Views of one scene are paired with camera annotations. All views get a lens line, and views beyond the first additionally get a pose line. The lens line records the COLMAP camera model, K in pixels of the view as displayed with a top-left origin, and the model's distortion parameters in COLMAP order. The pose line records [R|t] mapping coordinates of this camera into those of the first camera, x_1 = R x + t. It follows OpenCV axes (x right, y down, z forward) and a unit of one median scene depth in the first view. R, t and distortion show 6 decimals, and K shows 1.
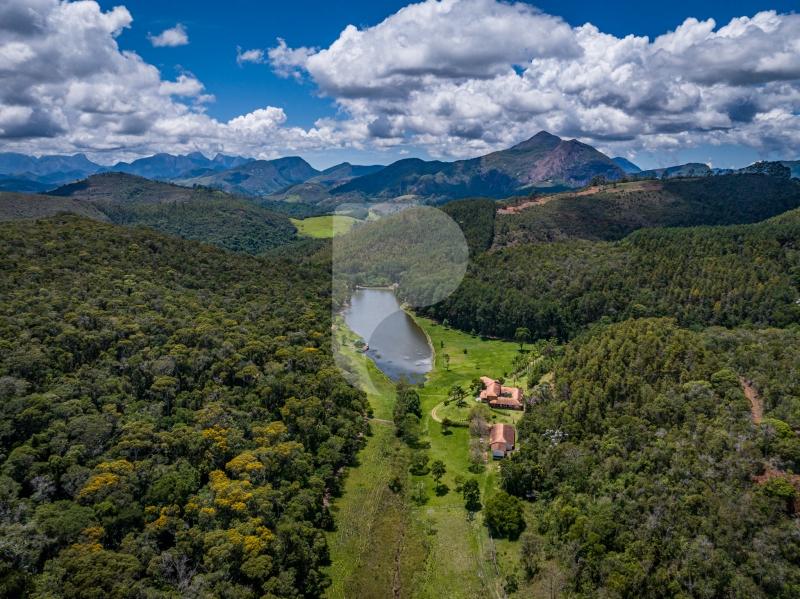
lens RADIAL K [[597.4, 0, 398.7], [0, 597.4, 299.7], [0, 0, 1]] dist [-0.038758, -0.006467]
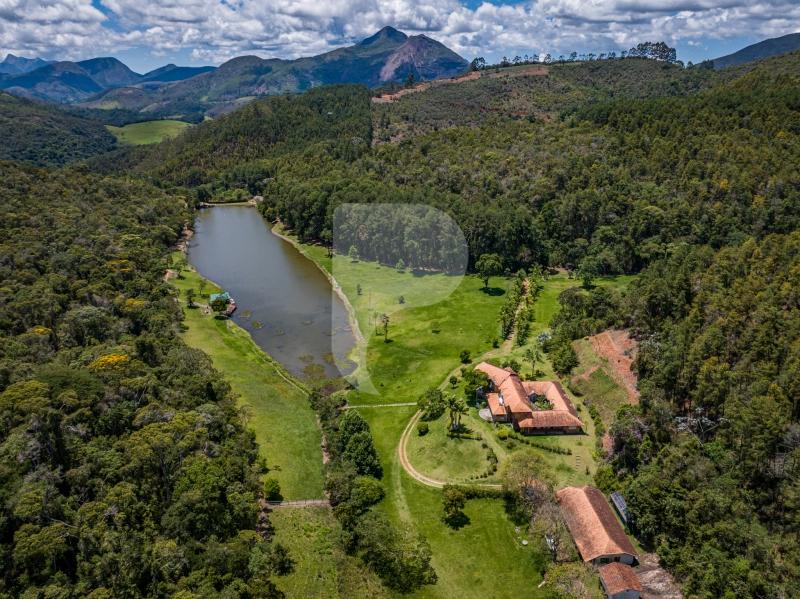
lens RADIAL K [[597.4, 0, 401.7], [0, 597.4, 294.8], [0, 0, 1]] dist [-0.038758, -0.006467]
pose [[0.965556, -0.094415, 0.242461, -0.024189], [0.059563, 0.987303, 0.147259, -0.005576], [-0.253286, -0.127745, 0.958920, 0.286721]]
